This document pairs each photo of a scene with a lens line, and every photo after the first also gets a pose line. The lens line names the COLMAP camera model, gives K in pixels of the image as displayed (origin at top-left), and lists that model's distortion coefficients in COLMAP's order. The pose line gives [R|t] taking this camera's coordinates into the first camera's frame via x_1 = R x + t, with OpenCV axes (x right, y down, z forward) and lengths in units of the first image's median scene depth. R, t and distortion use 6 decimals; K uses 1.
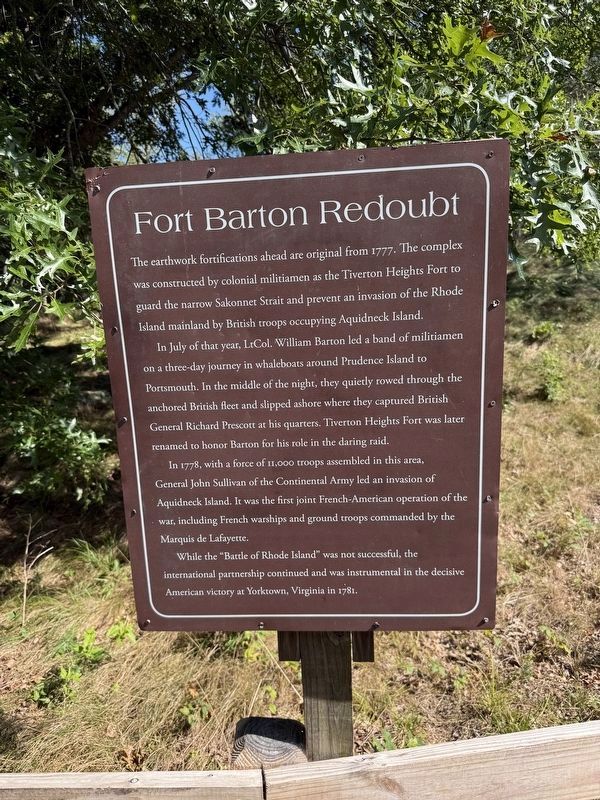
lens RADIAL K [[563.6, 0, 300.0], [0, 563.6, 400.6], [0, 0, 1]] dist [0.009717, -0.026539]
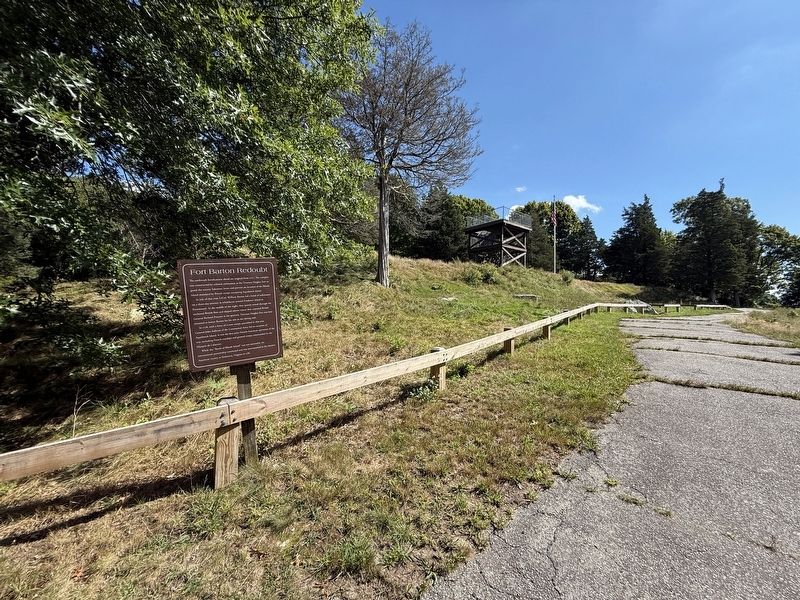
lens RADIAL K [[321.6, 0, 399.6], [0, 321.6, 300.7], [0, 0, 1]] dist [0.002216, 0.000027]
pose [[0.841705, -0.046495, 0.537931, -0.259455], [0.094123, 0.993666, -0.061389, 0.202458], [-0.531670, 0.102303, 0.840750, -1.827291]]
